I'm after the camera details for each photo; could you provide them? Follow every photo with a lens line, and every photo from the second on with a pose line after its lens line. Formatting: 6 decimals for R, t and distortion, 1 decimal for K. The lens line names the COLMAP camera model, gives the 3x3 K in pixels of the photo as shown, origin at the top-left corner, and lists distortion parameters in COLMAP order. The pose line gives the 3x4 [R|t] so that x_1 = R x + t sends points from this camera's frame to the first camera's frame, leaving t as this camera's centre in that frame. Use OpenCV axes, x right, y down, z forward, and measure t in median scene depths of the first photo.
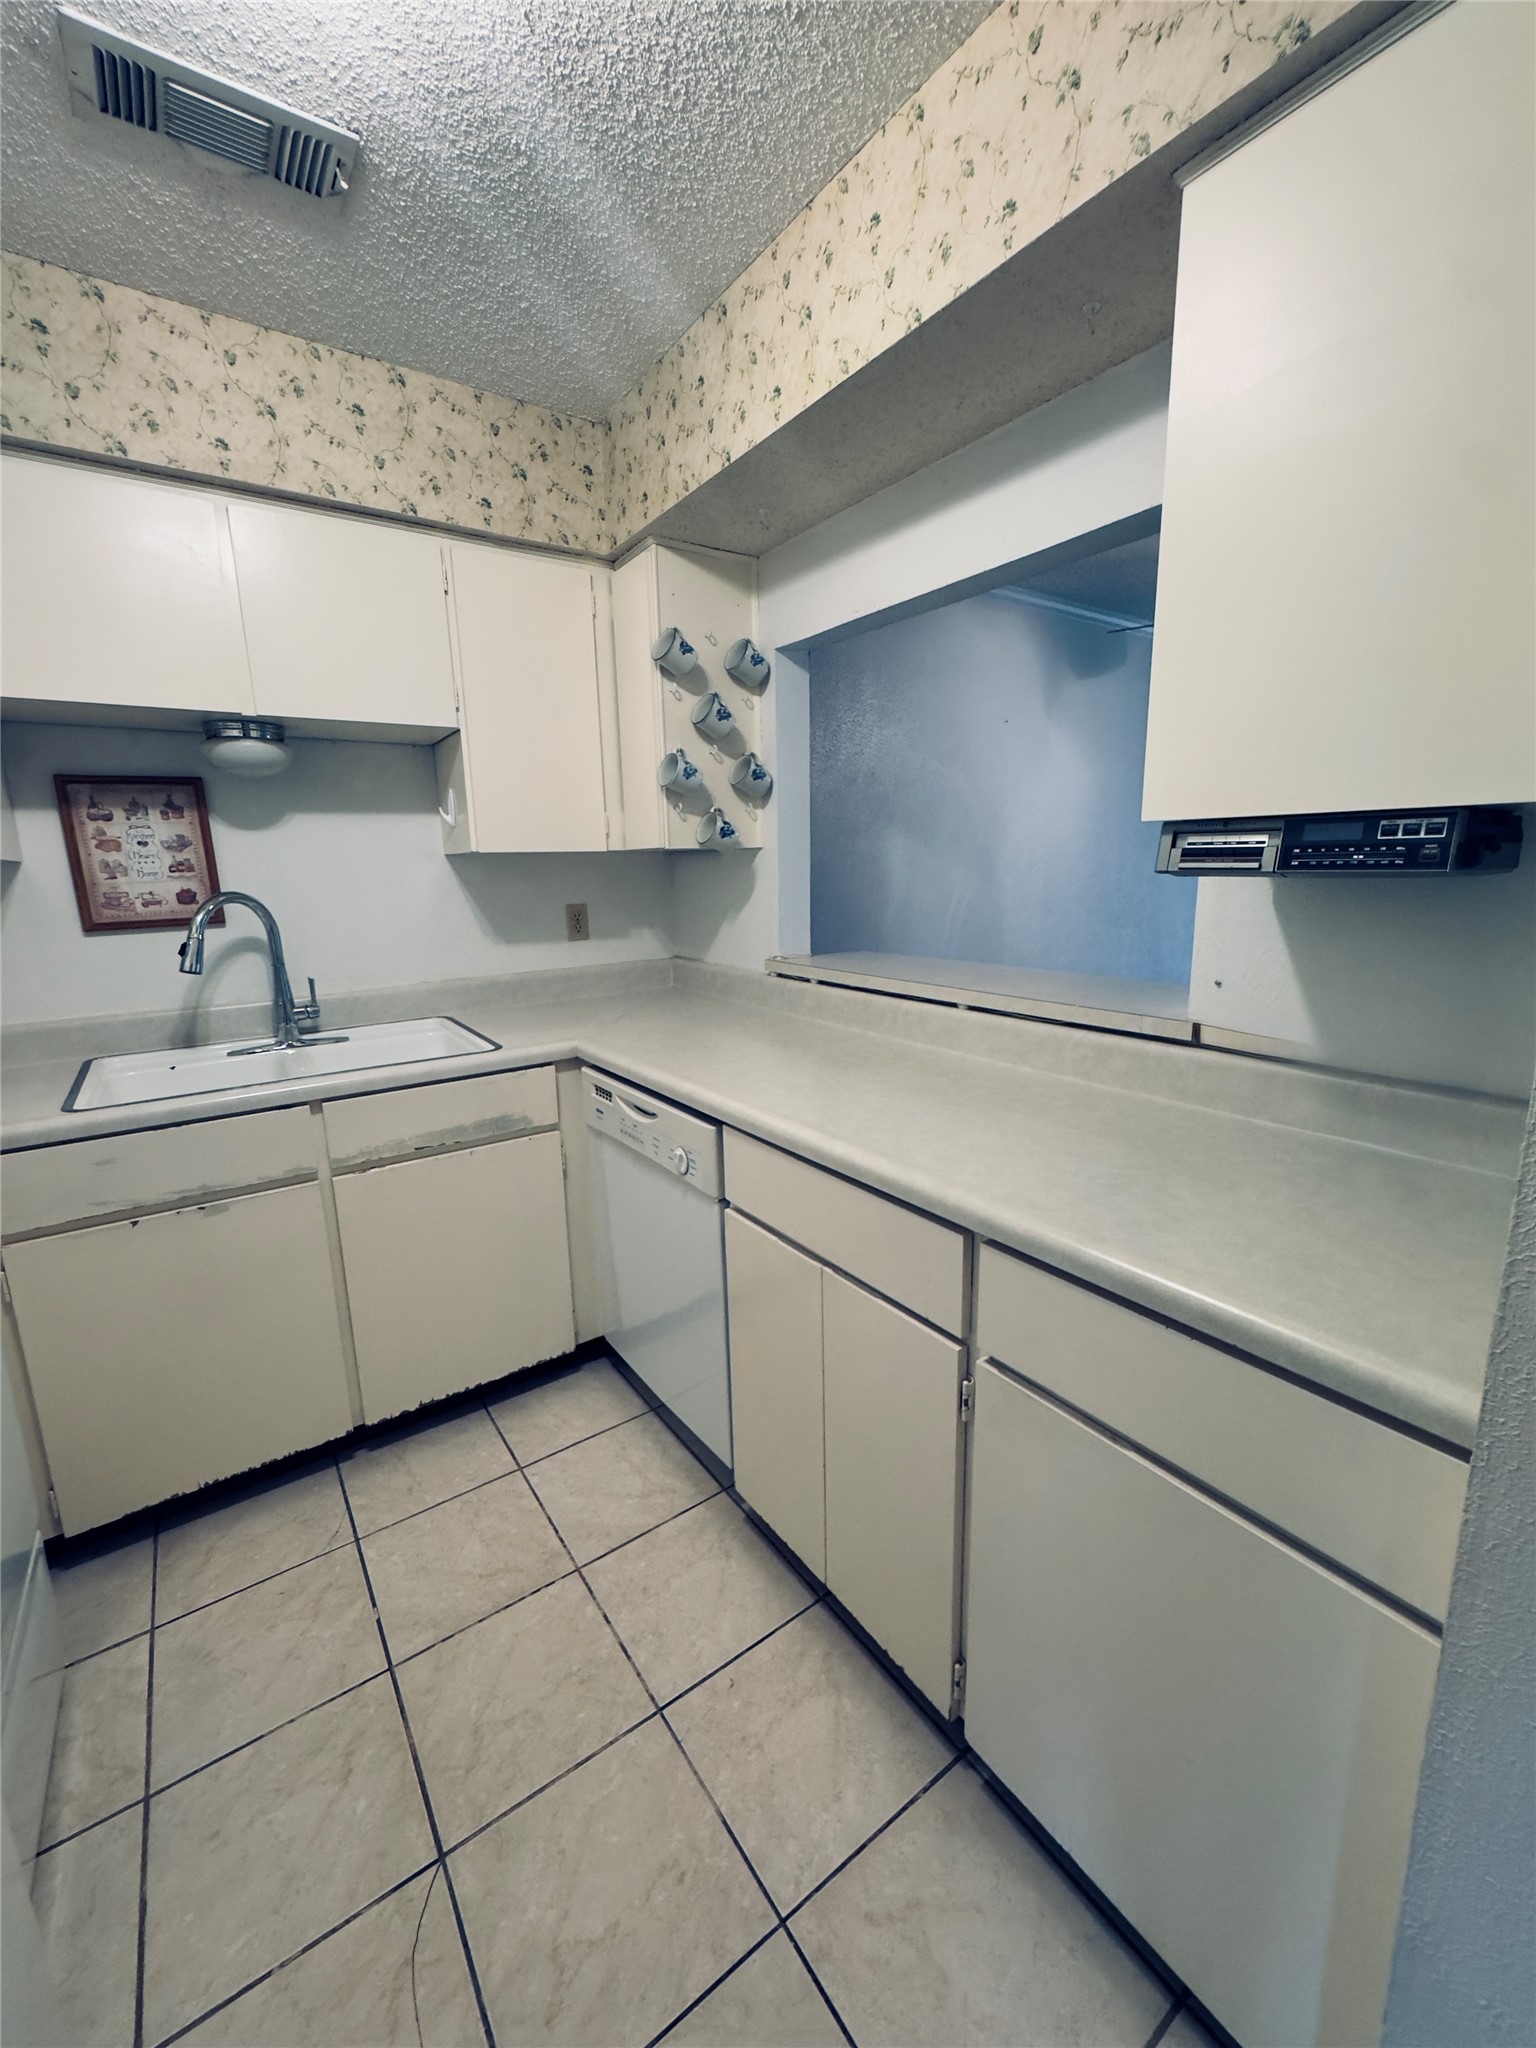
lens RADIAL K [[819.6, 0, 772.0], [0, 819.6, 1024.7], [0, 0, 1]] dist [-0.006211, 0.000018]
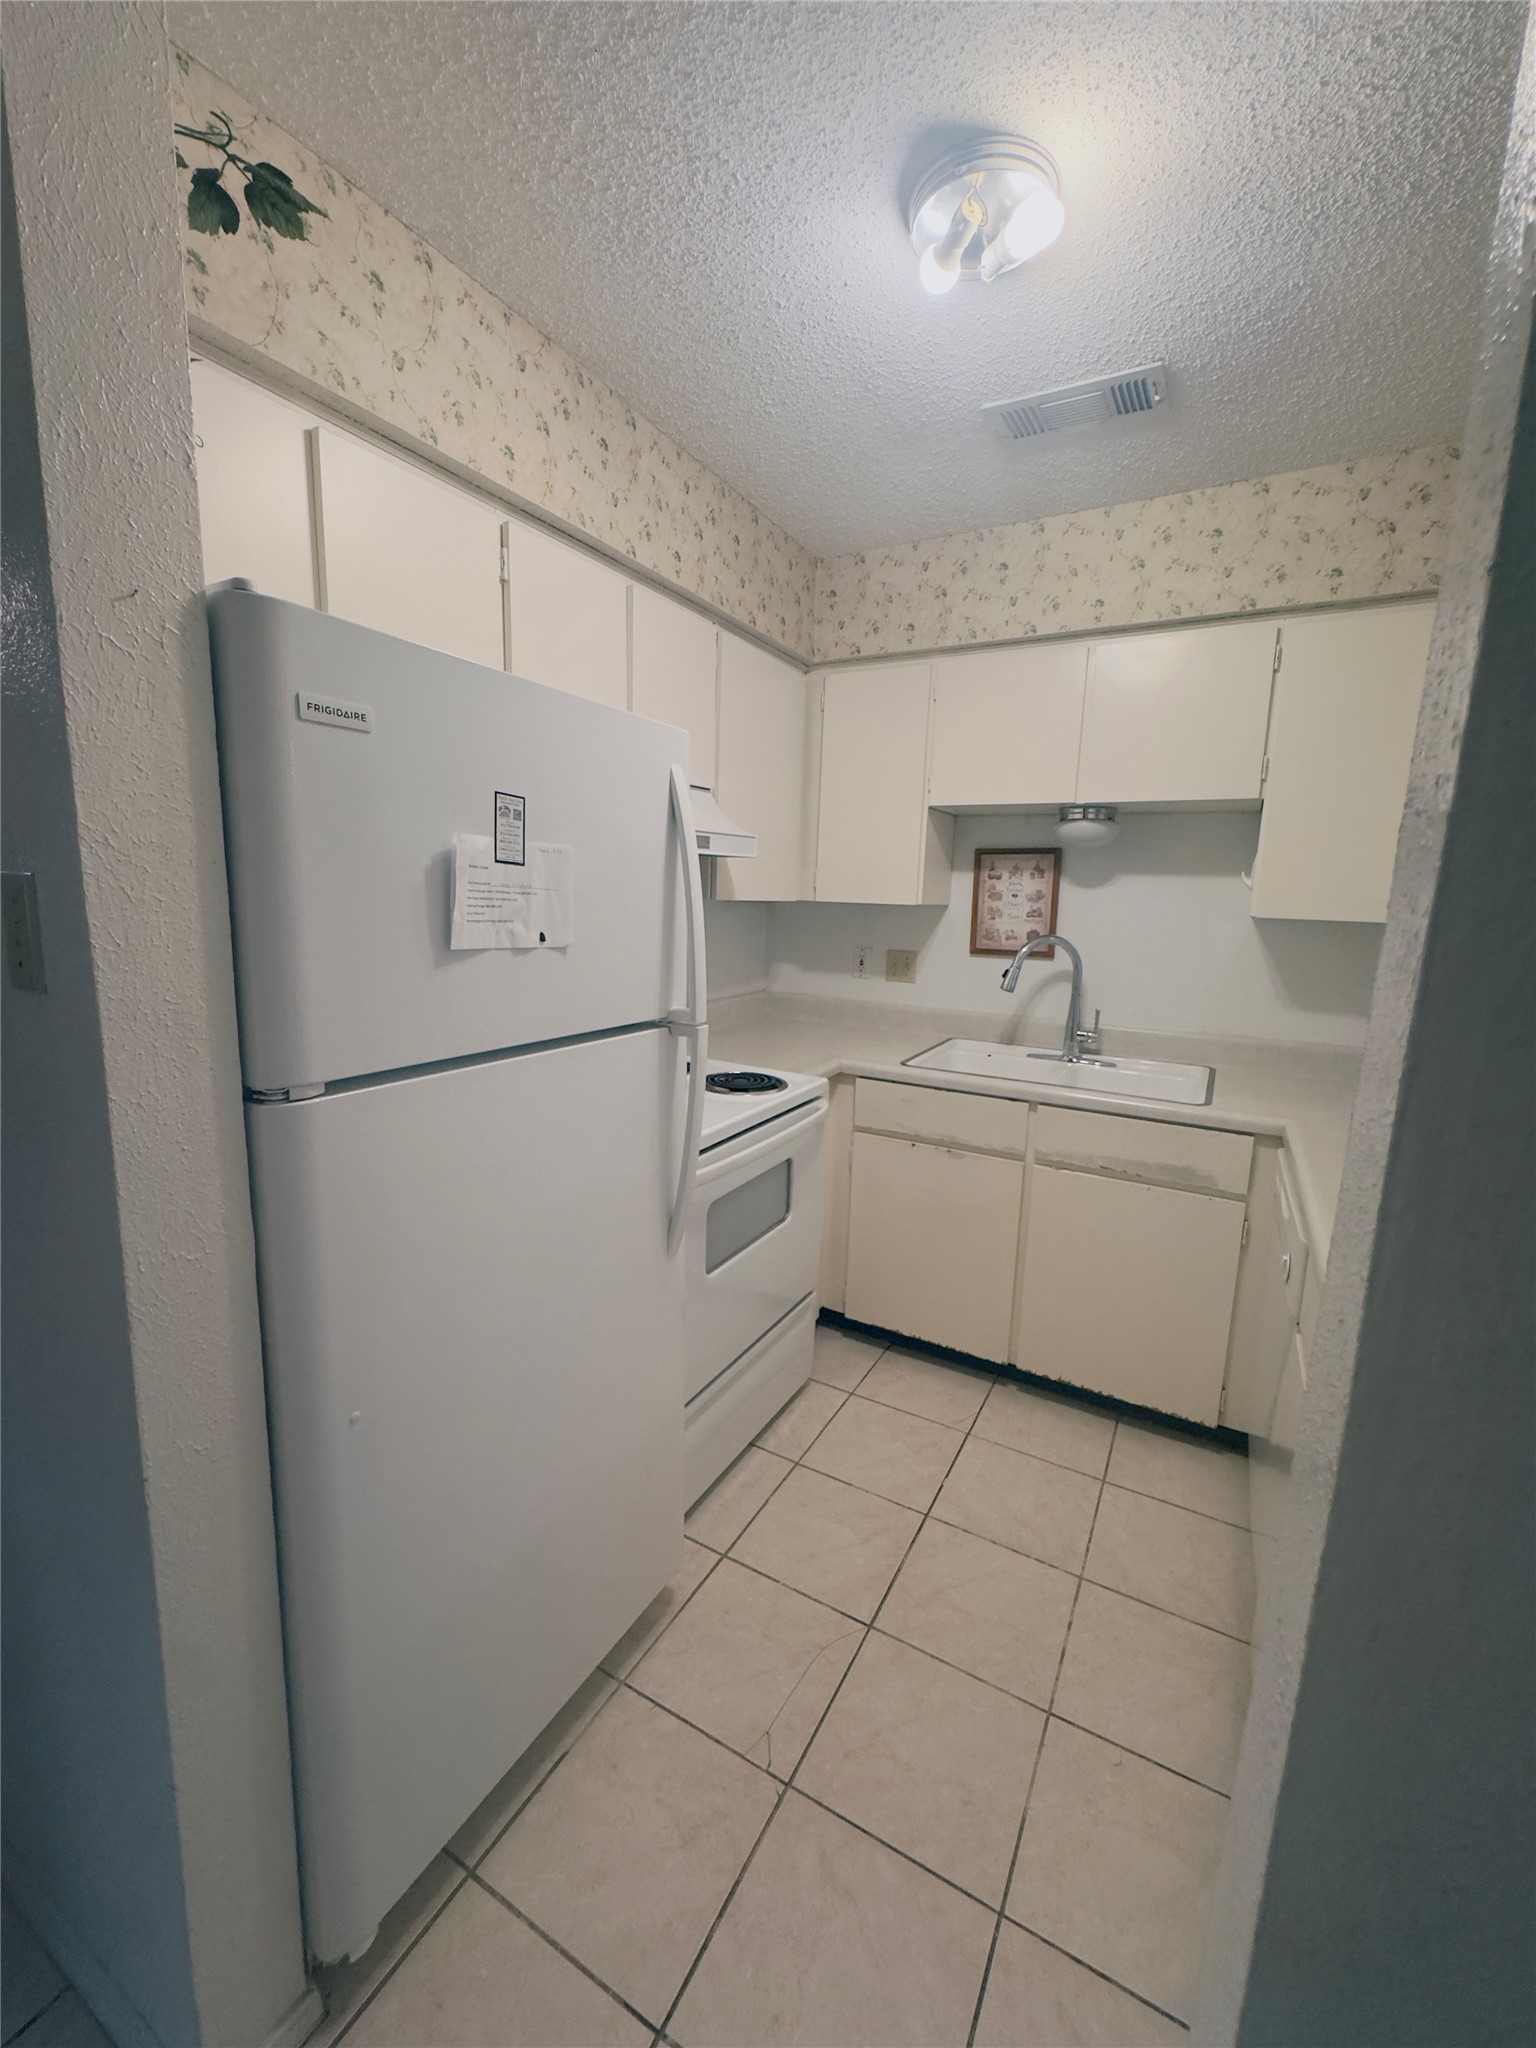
lens RADIAL K [[819.6, 0, 772.0], [0, 819.6, 1024.7], [0, 0, 1]] dist [-0.006211, 0.000018]
pose [[0.426940, 0.181619, -0.885854, 0.349572], [-0.214682, 0.971973, 0.095809, -0.054264], [0.878427, 0.149272, 0.453965, 0.030414]]
